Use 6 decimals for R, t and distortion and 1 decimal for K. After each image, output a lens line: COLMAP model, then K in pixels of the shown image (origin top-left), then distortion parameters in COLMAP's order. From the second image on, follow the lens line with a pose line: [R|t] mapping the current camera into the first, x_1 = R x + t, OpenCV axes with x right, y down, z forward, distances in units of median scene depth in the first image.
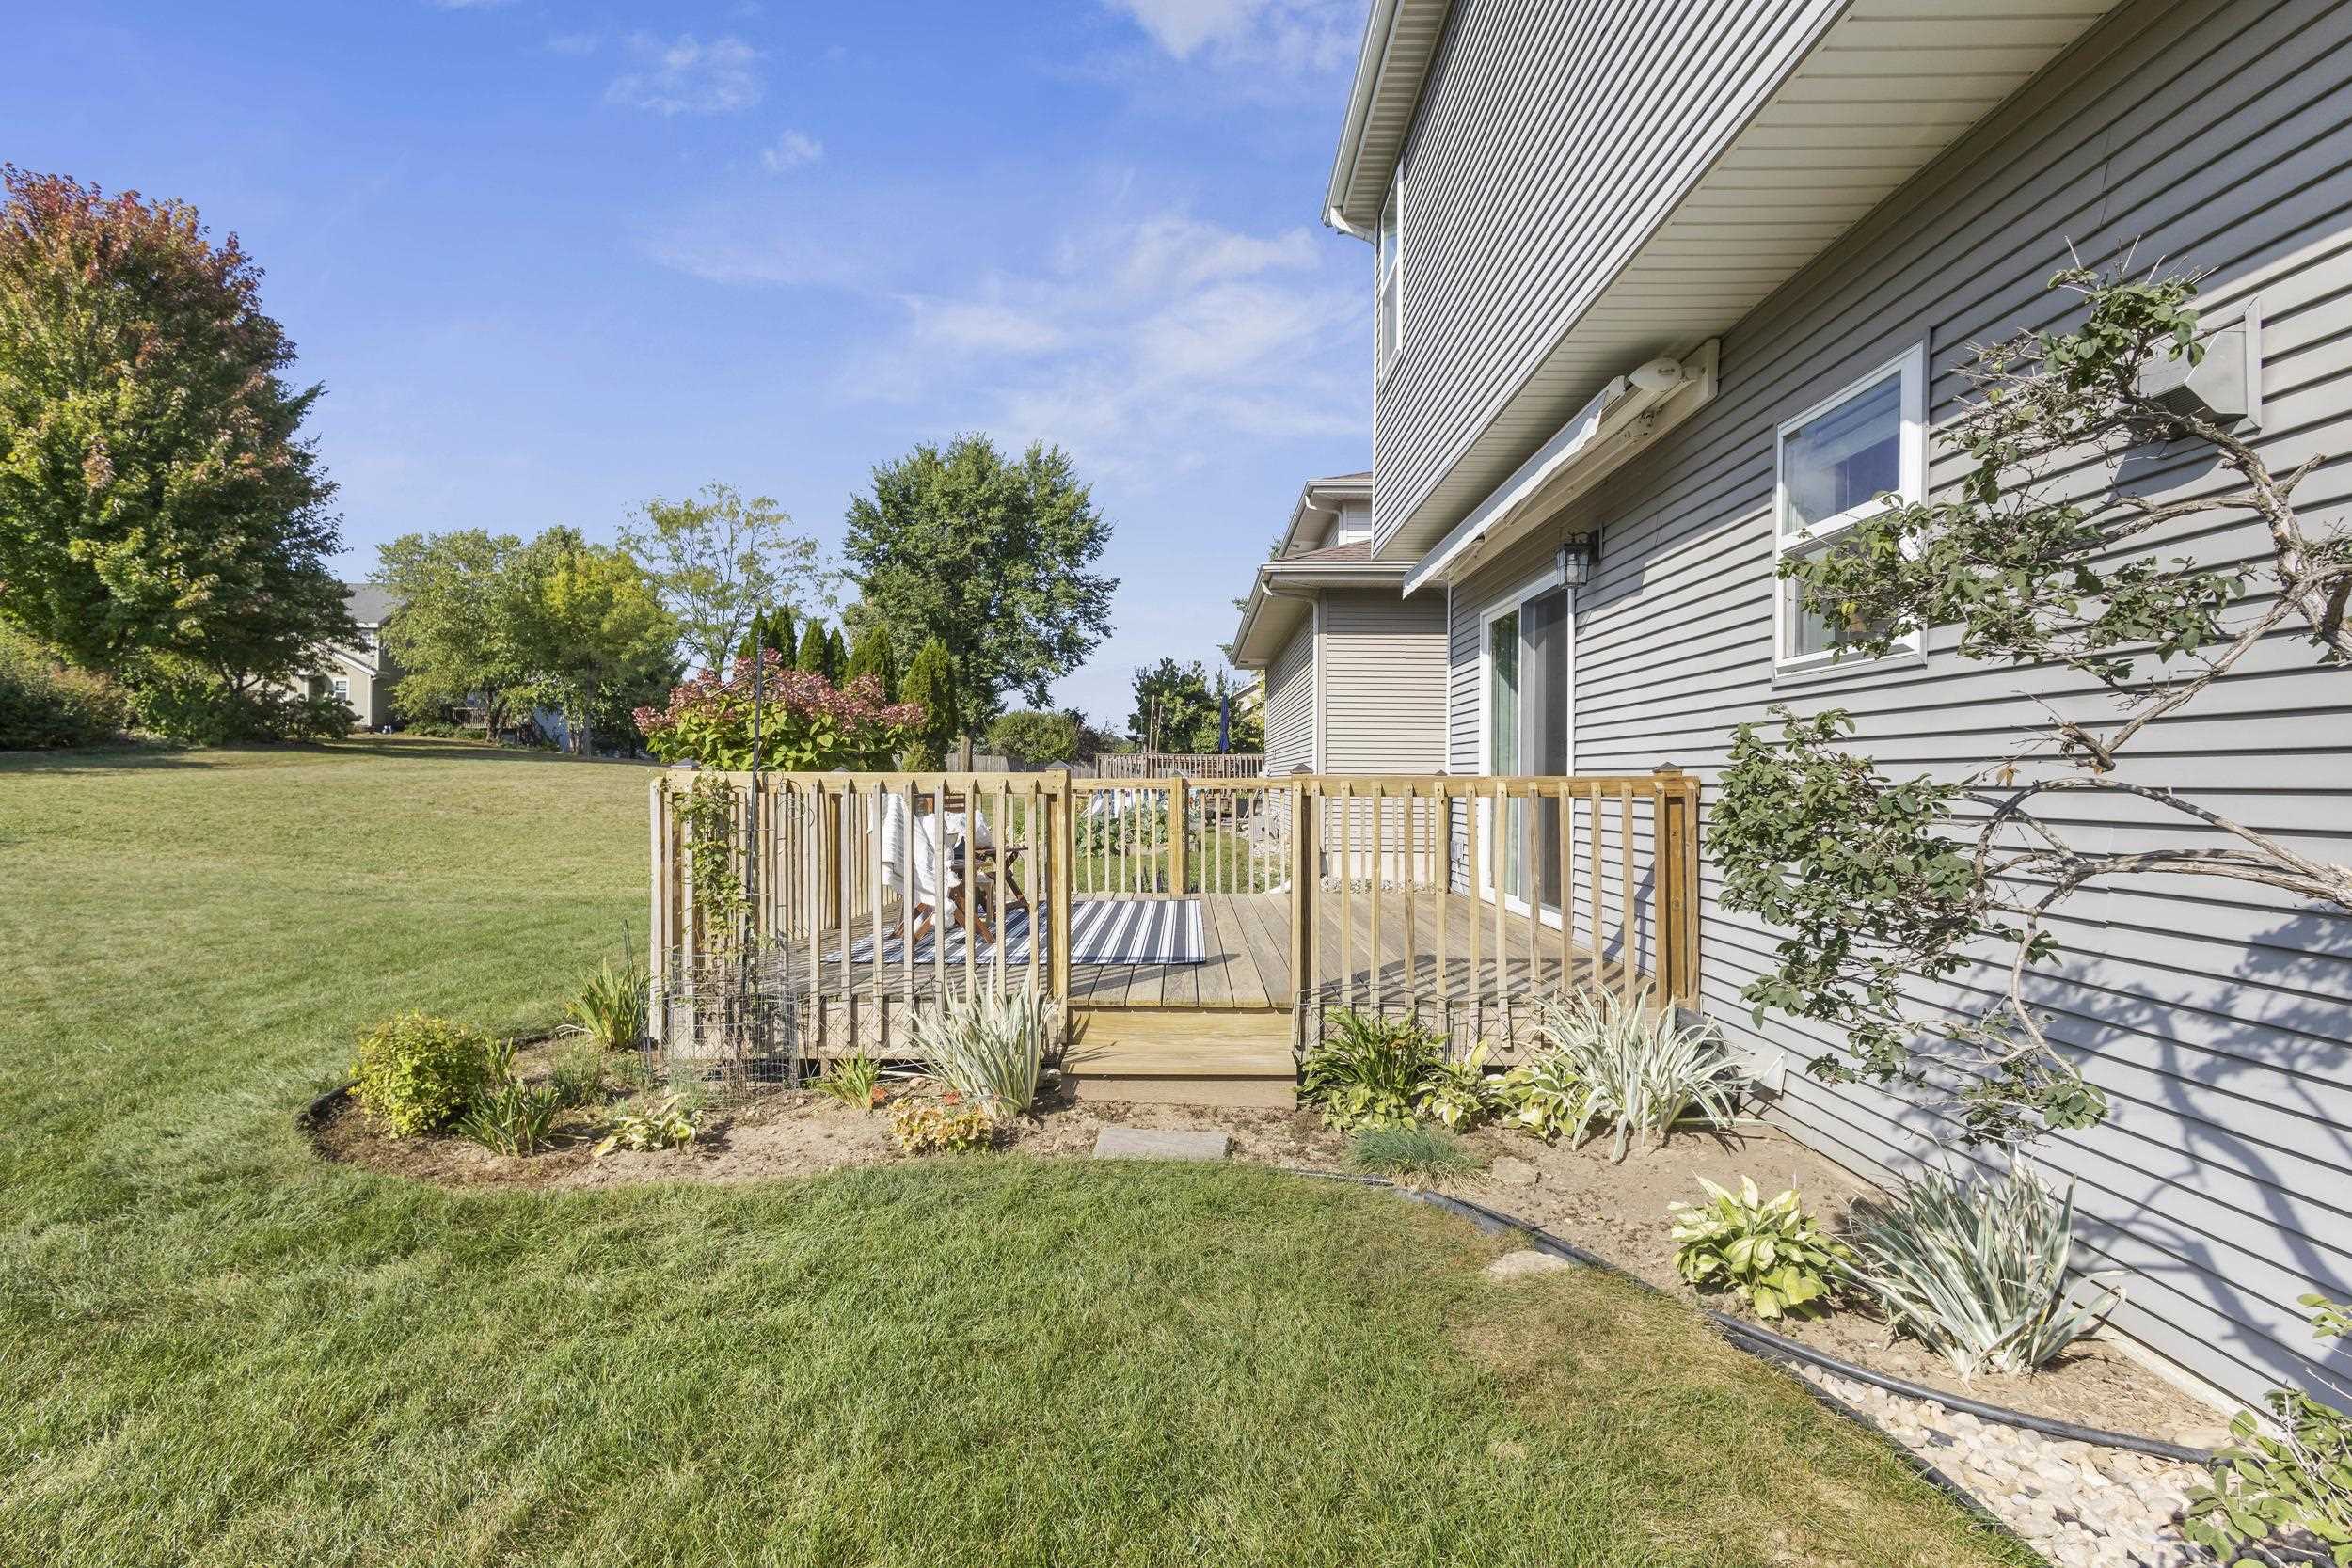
lens RADIAL K [[1082.1, 0, 1183.8], [0, 1082.1, 793.0], [0, 0, 1]] dist [0.005142, -0.000593]
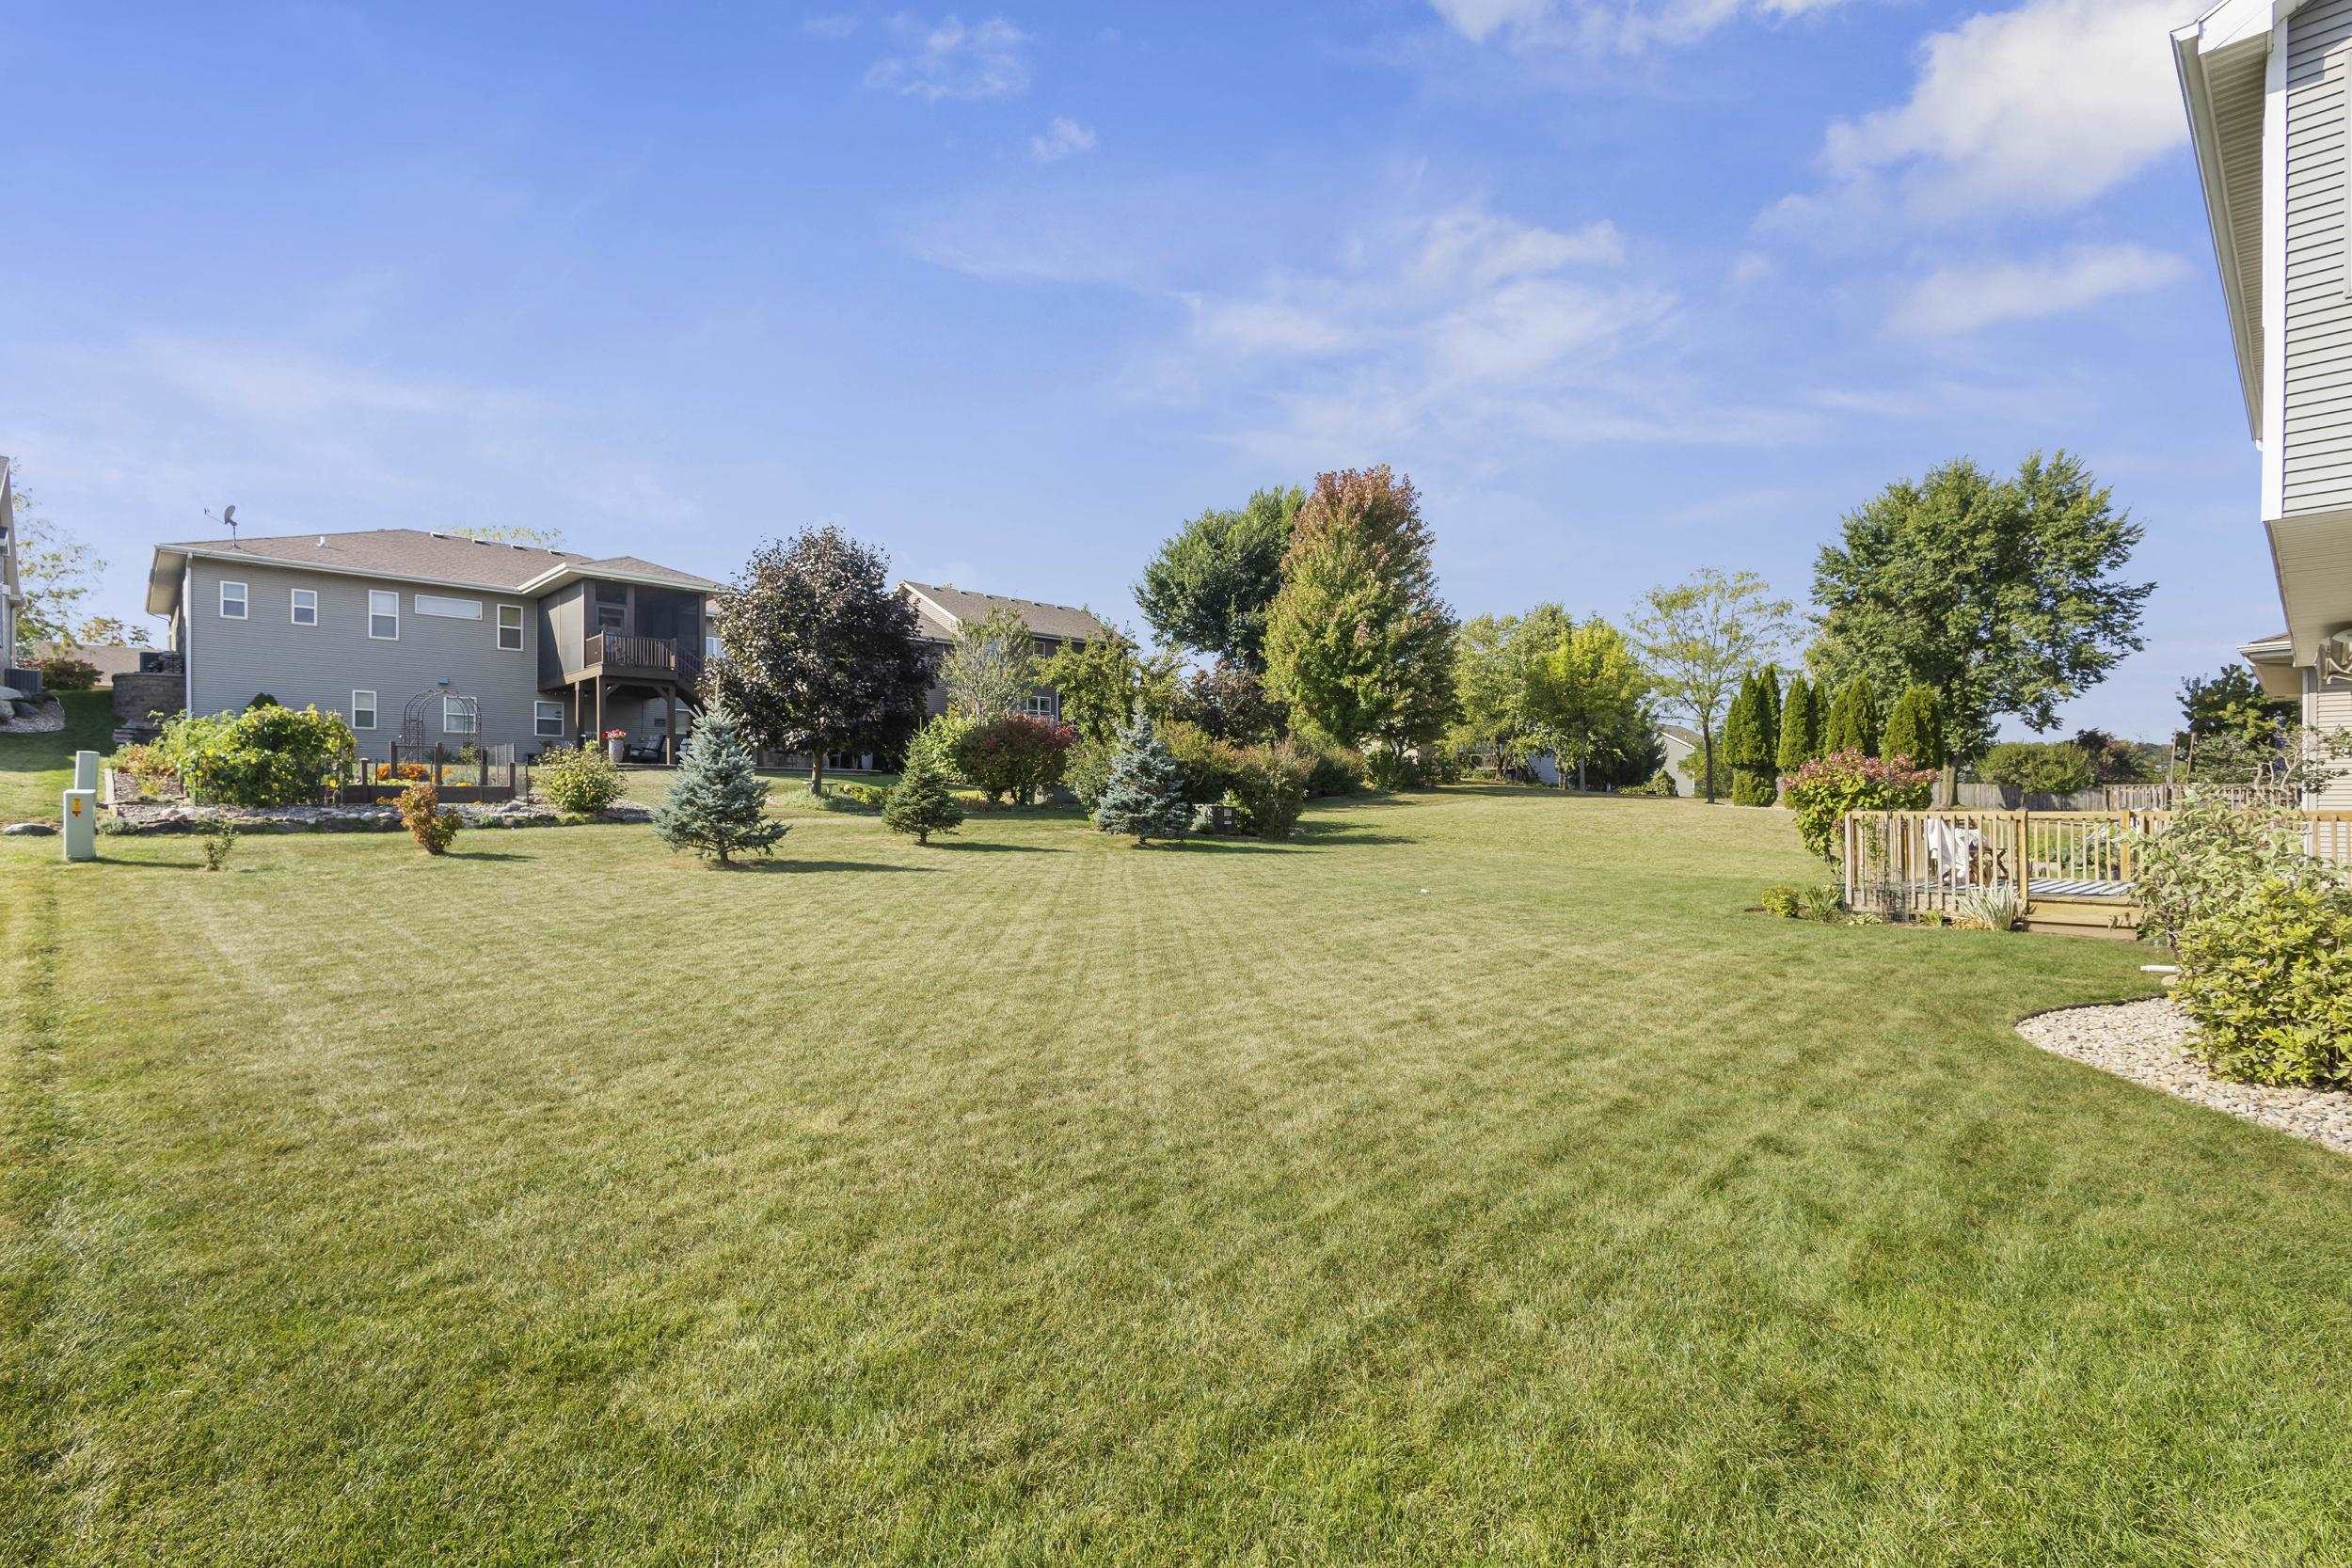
lens RADIAL K [[1082.1, 0, 1183.8], [0, 1082.1, 793.0], [0, 0, 1]] dist [0.005142, -0.000593]
pose [[0.690954, -0.013614, -0.722771, 0.034509], [-0.005693, 0.999689, -0.024273, 0.001098], [0.722876, 0.020886, 0.690662, -0.206322]]
